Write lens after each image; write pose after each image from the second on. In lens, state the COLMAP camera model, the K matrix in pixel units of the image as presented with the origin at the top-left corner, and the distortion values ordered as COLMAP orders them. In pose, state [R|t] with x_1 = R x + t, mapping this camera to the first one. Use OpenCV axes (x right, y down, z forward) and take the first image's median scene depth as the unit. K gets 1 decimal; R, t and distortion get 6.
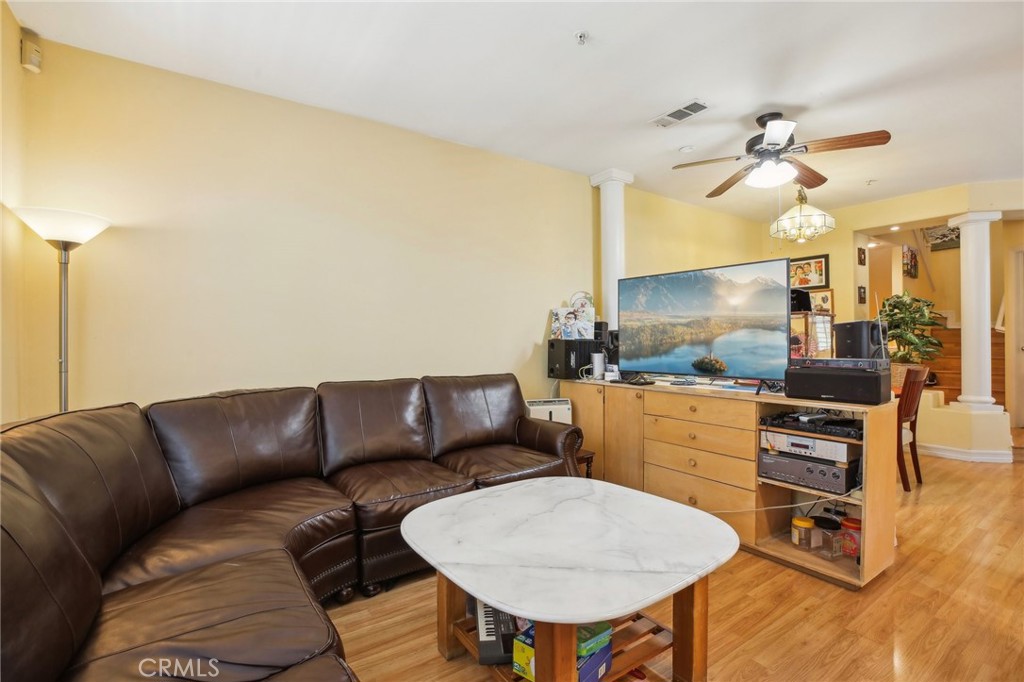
lens RADIAL K [[473.4, 0, 512.0], [0, 473.4, 341.0], [0, 0, 1]] dist [-0.000764, -0.000142]
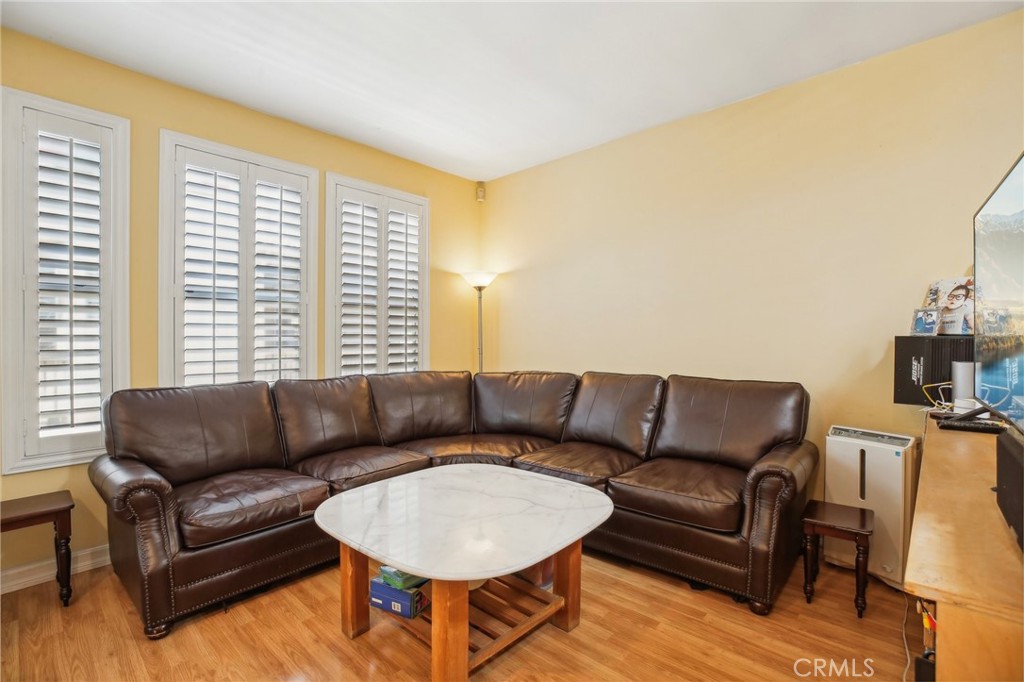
lens RADIAL K [[473.0, 0, 512.0], [0, 473.0, 341.0], [0, 0, 1]] dist [-0.025225, -0.000065]
pose [[0.228990, 0.007817, -0.973397, 0.804771], [0.000467, 0.999967, 0.008140, -0.001624], [0.973429, -0.002319, 0.228979, 0.567719]]
